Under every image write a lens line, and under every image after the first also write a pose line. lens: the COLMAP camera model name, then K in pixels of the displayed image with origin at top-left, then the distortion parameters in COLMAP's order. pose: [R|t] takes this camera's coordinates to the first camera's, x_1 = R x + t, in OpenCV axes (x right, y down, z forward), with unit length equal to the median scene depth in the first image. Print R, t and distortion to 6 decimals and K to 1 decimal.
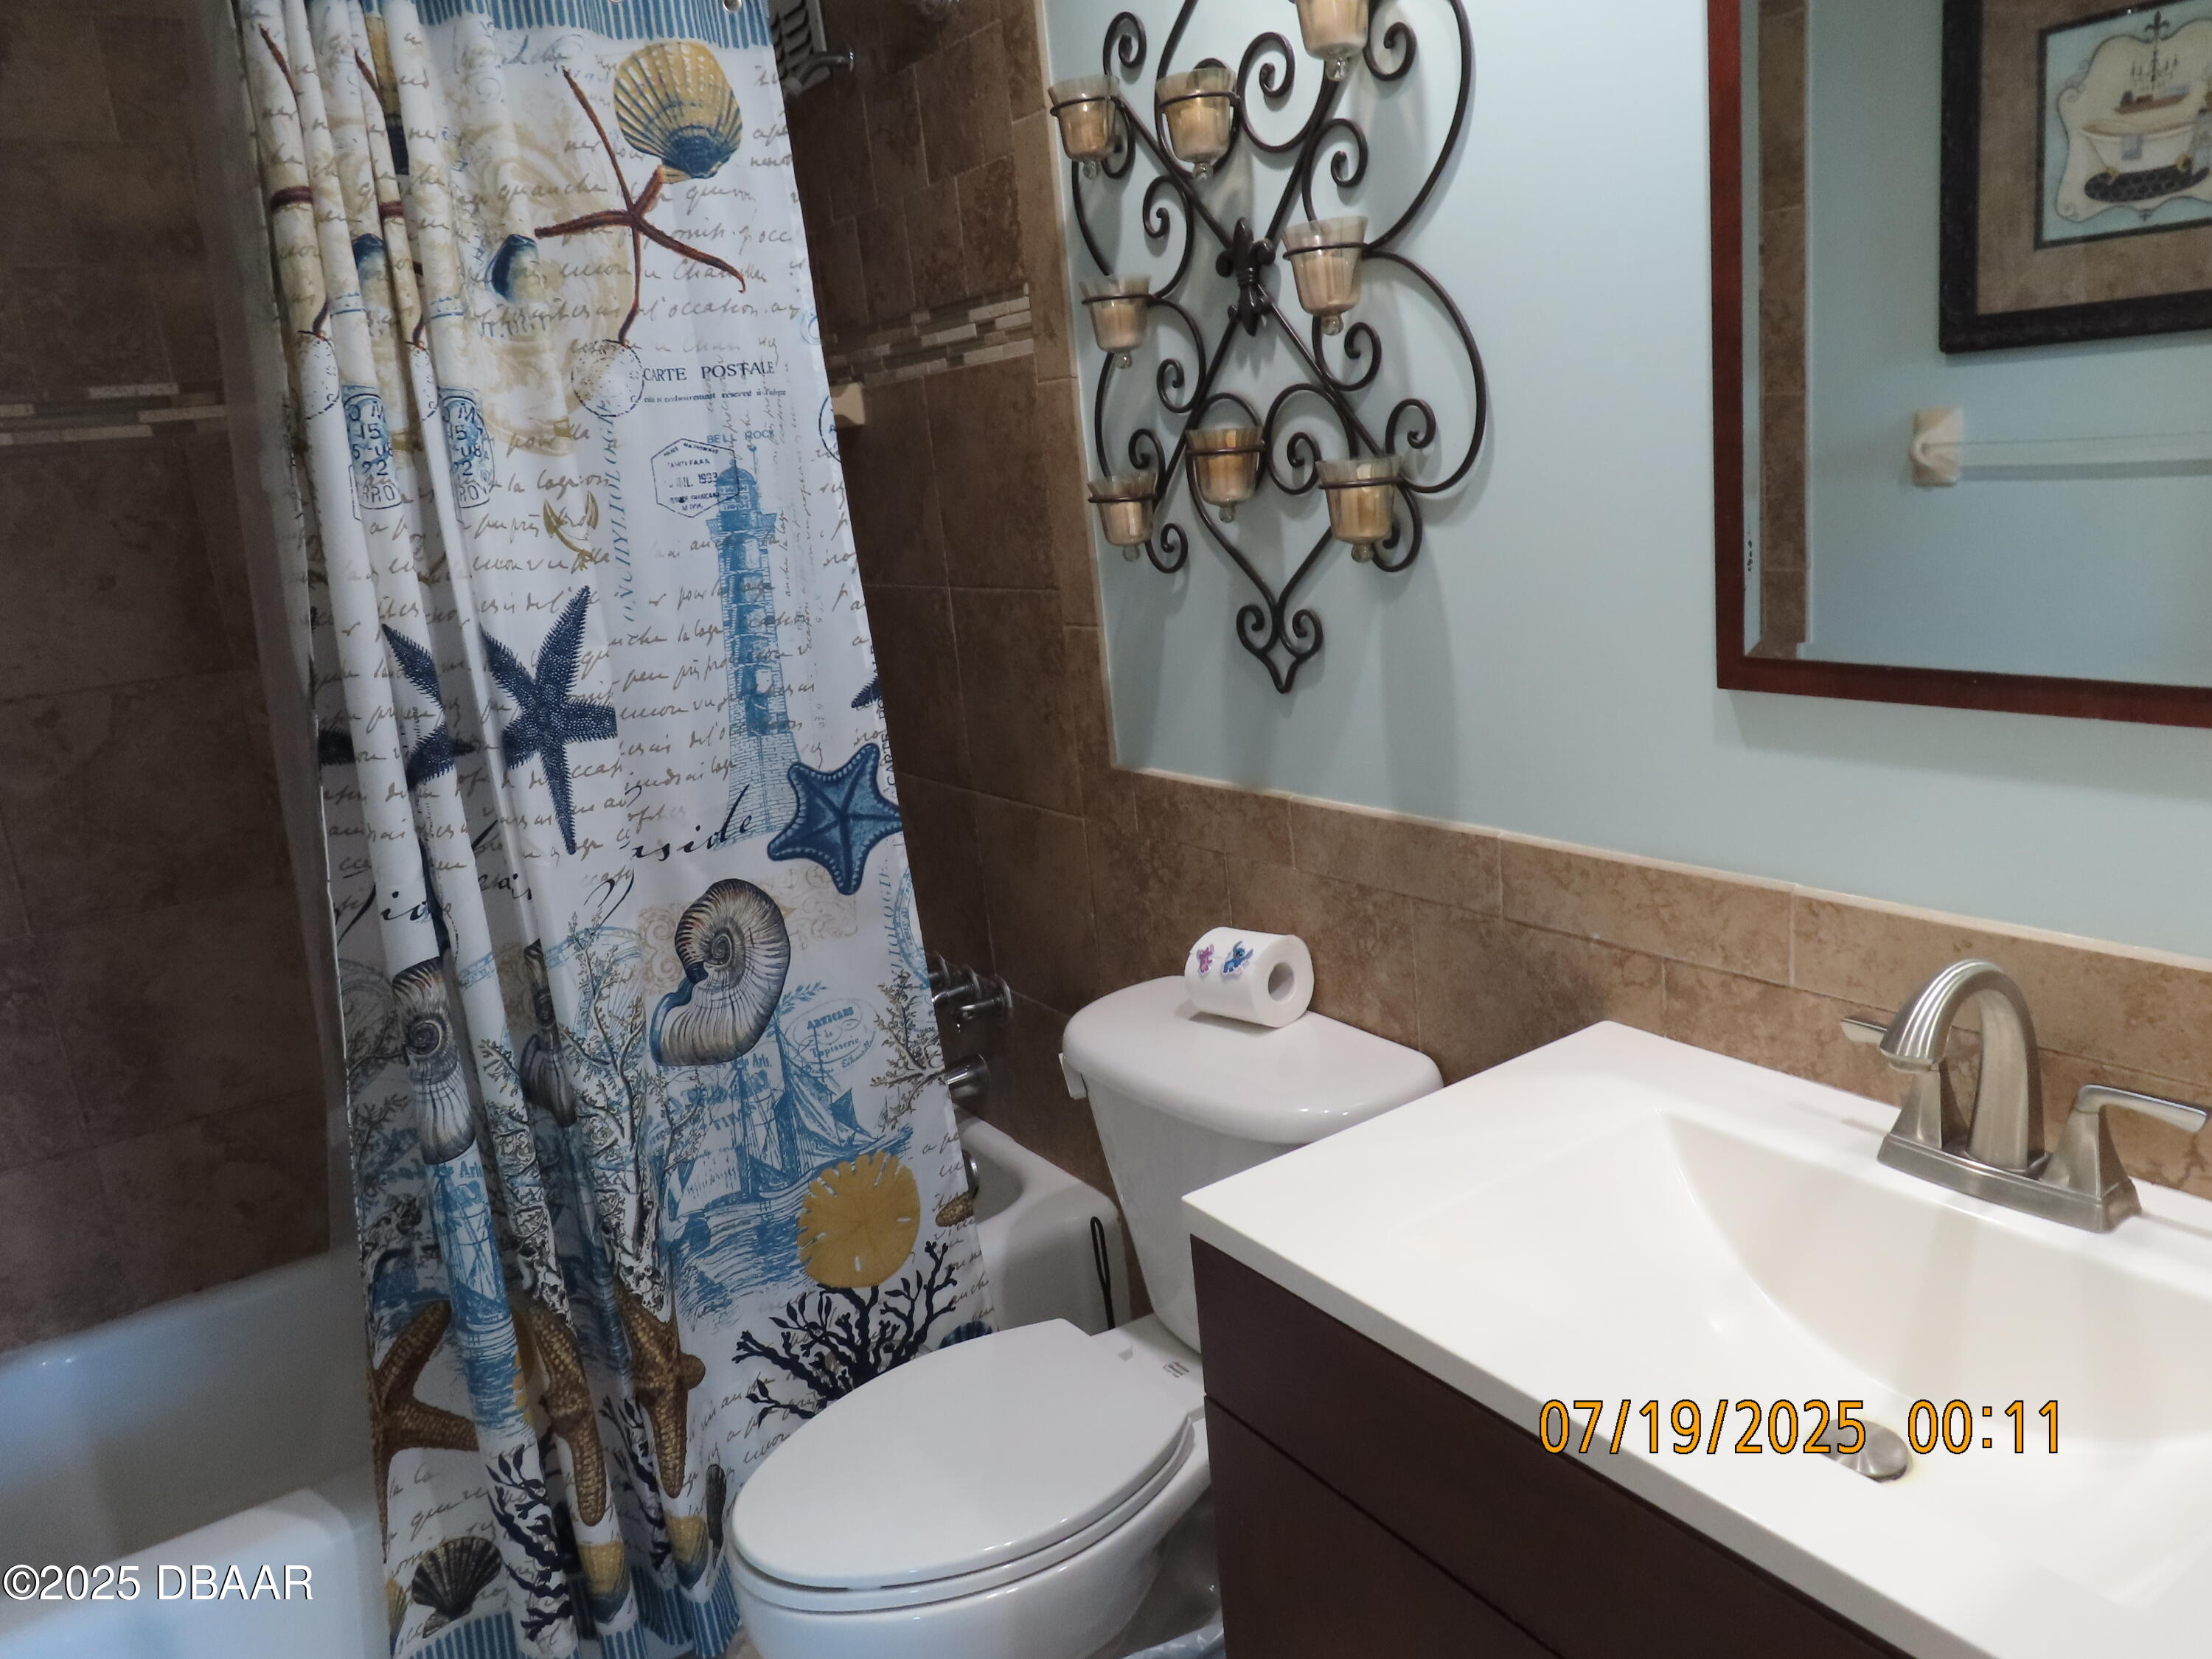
lens RADIAL K [[1576.2, 0, 1104.1], [0, 1576.2, 832.1], [0, 0, 1]] dist [-0.009789, 0.008026]
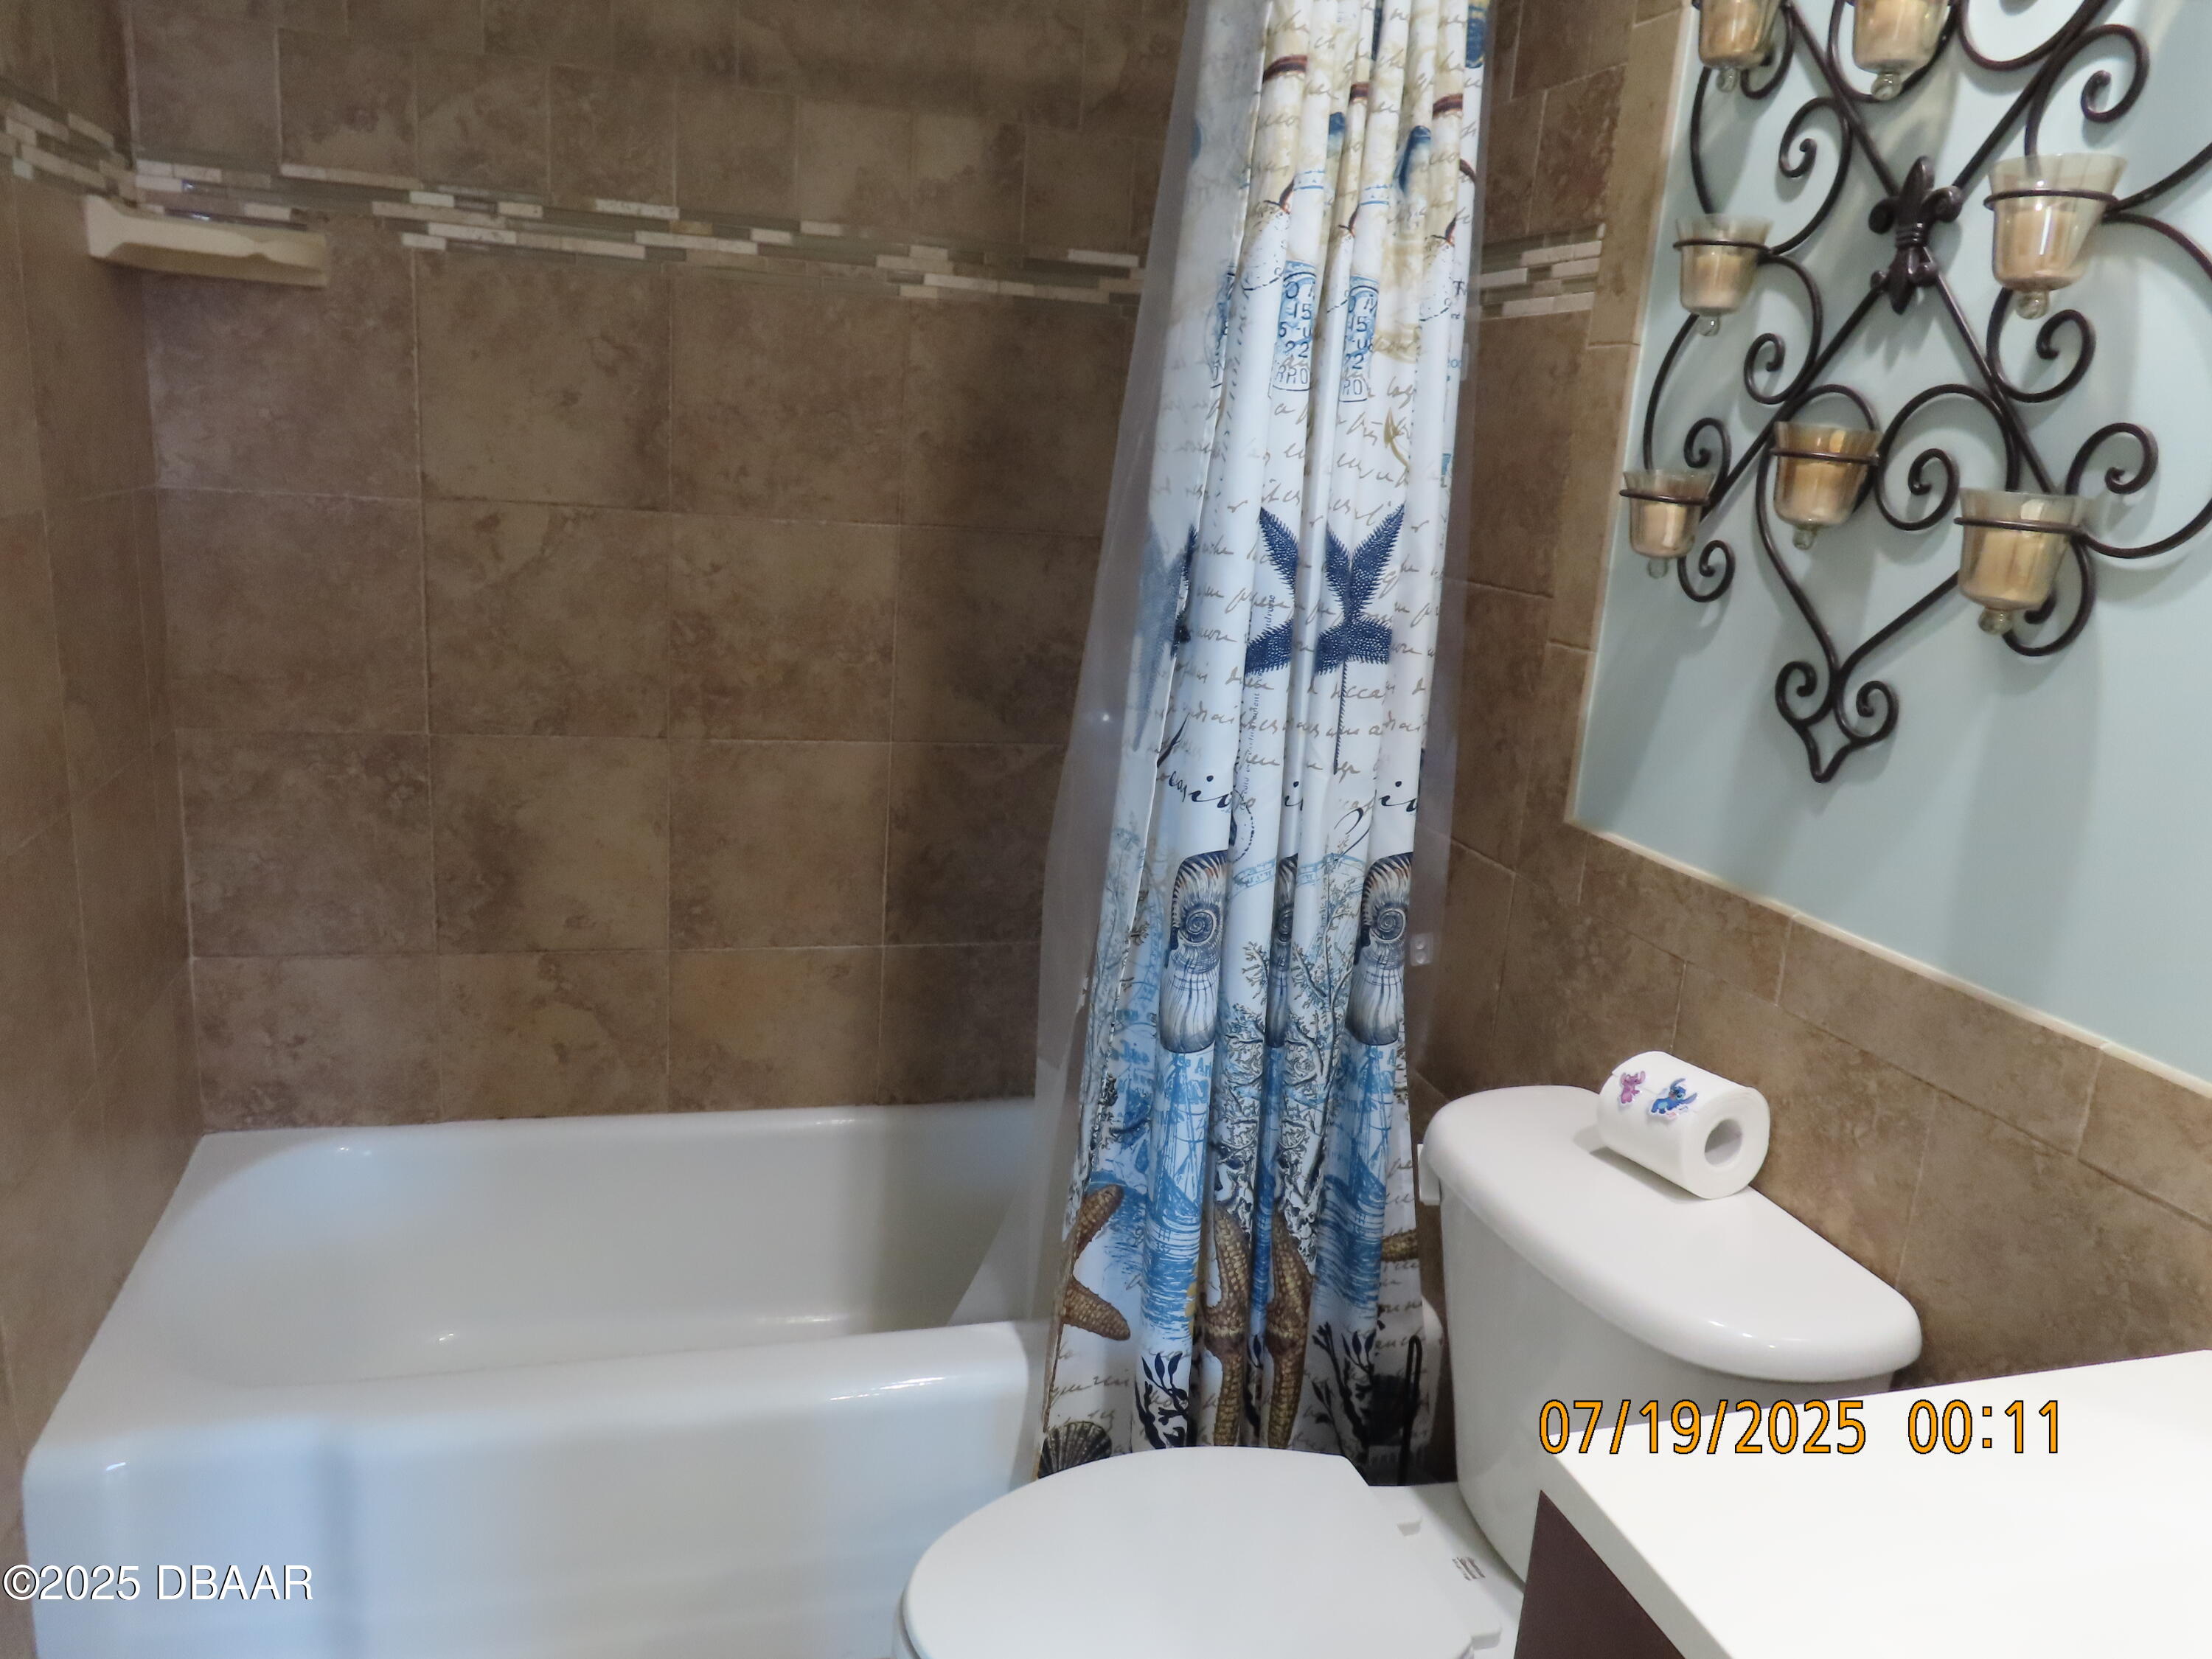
lens RADIAL K [[1576.2, 0, 1104.1], [0, 1576.2, 832.1], [0, 0, 1]] dist [-0.009789, 0.008026]
pose [[0.939163, 0.233696, -0.251714, -0.014663], [-0.232101, 0.972009, 0.036446, -0.011067], [0.253185, 0.024194, 0.967115, 0.165451]]
